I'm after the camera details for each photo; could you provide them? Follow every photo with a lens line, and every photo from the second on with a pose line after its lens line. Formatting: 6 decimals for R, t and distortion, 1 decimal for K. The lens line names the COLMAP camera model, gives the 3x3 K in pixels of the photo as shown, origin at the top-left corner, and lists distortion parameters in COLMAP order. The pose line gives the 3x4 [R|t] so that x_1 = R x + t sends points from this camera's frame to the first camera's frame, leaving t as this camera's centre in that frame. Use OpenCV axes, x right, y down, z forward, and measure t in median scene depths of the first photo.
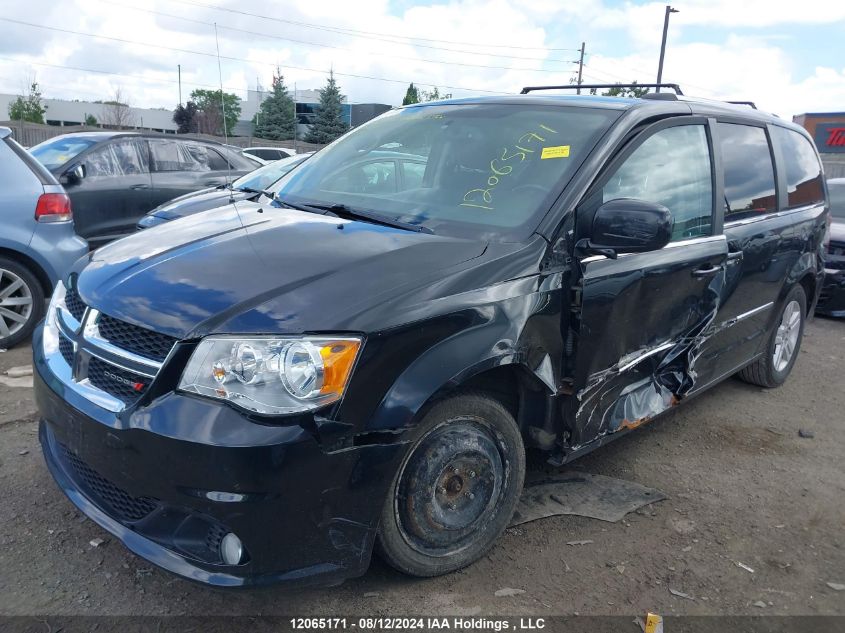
lens RADIAL K [[672.7, 0, 433.3], [0, 672.7, 314.5], [0, 0, 1]] dist [0.006971, -0.013543]
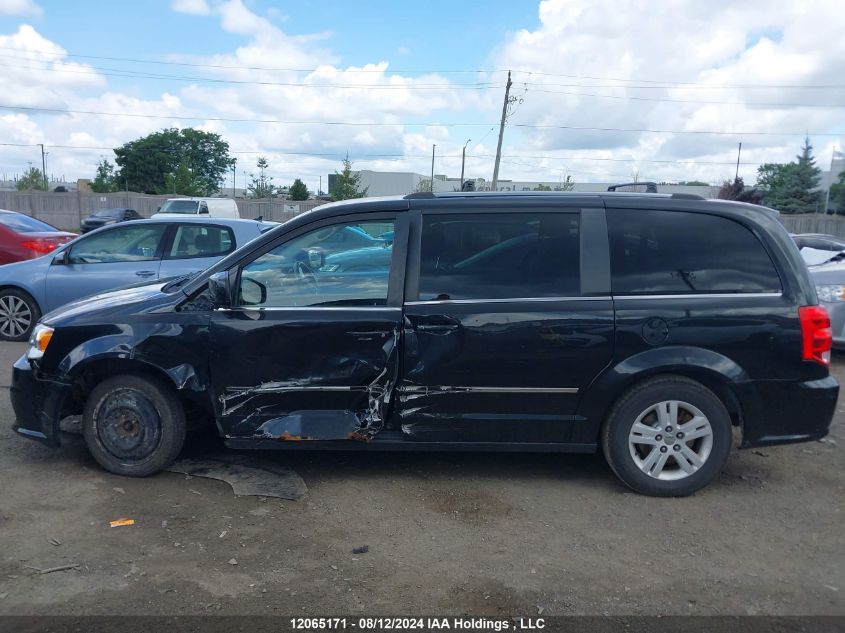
lens RADIAL K [[672.7, 0, 433.3], [0, 672.7, 314.5], [0, 0, 1]] dist [0.006971, -0.013543]
pose [[0.671935, 0.071860, -0.737115, 0.132331], [-0.150772, 0.987712, -0.041150, -0.006178], [0.725101, 0.138787, 0.674513, 0.024091]]
